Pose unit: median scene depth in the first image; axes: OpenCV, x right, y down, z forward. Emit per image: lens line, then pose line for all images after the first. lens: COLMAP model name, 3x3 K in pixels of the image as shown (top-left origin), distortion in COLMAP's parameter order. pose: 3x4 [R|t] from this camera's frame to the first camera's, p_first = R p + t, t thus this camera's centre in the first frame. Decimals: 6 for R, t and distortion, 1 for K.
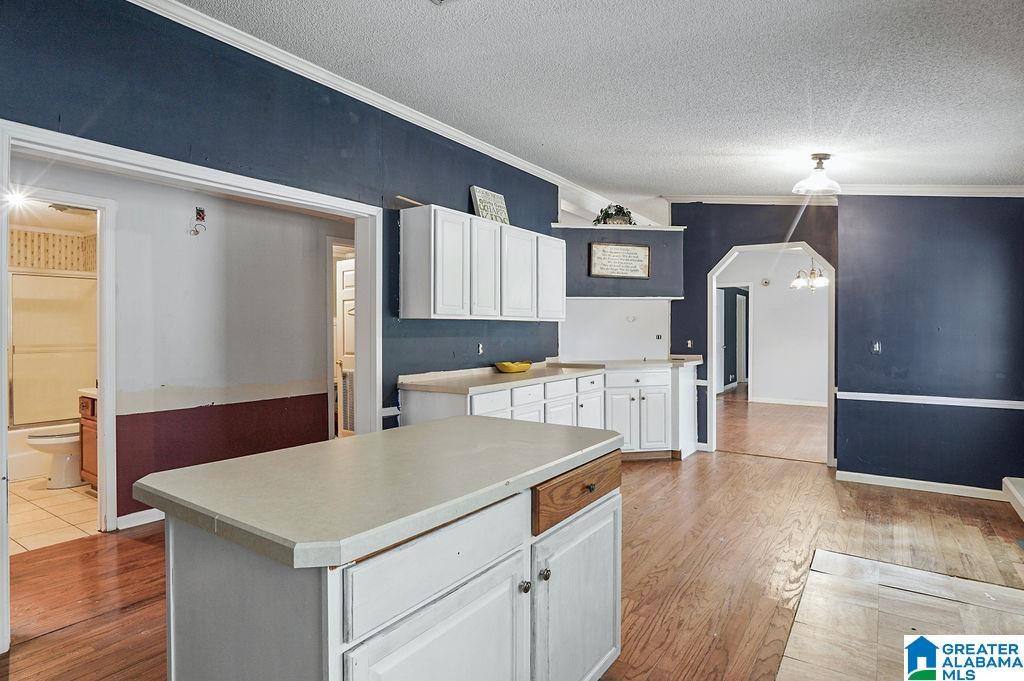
lens RADIAL K [[551.6, 0, 515.0], [0, 551.6, 339.2], [0, 0, 1]] dist [-0.017228, -0.001276]
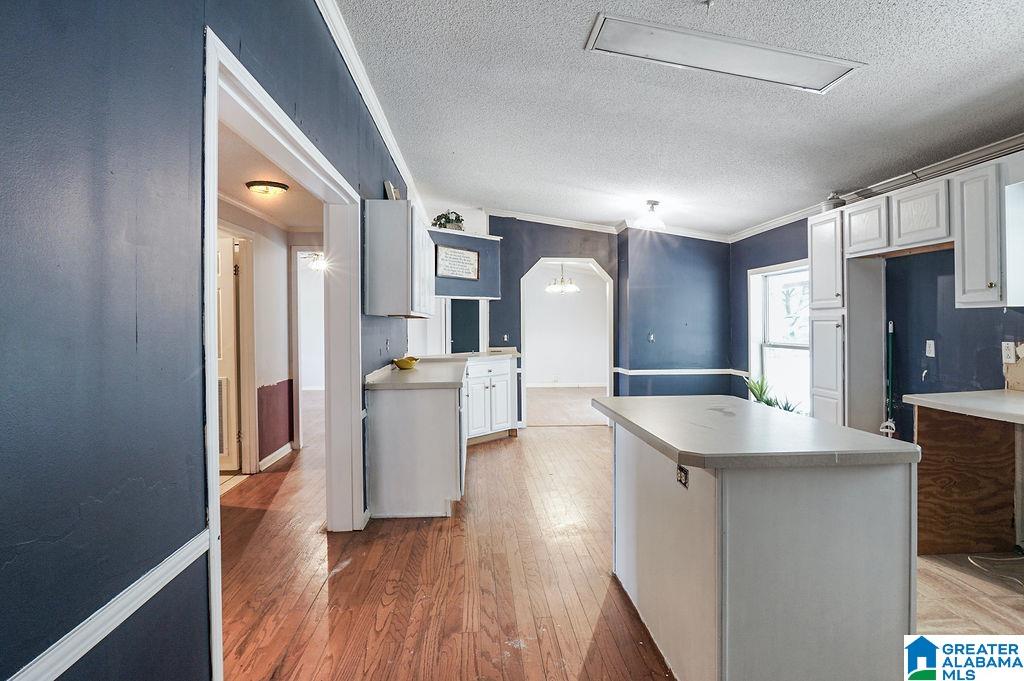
lens RADIAL K [[551.6, 0, 514.1], [0, 551.6, 336.4], [0, 0, 1]] dist [-0.017228, -0.001276]
pose [[0.790529, -0.016433, 0.612204, -0.397447], [0.015686, 0.999855, 0.006584, -0.002089], [-0.612224, 0.004398, 0.790672, 0.064858]]
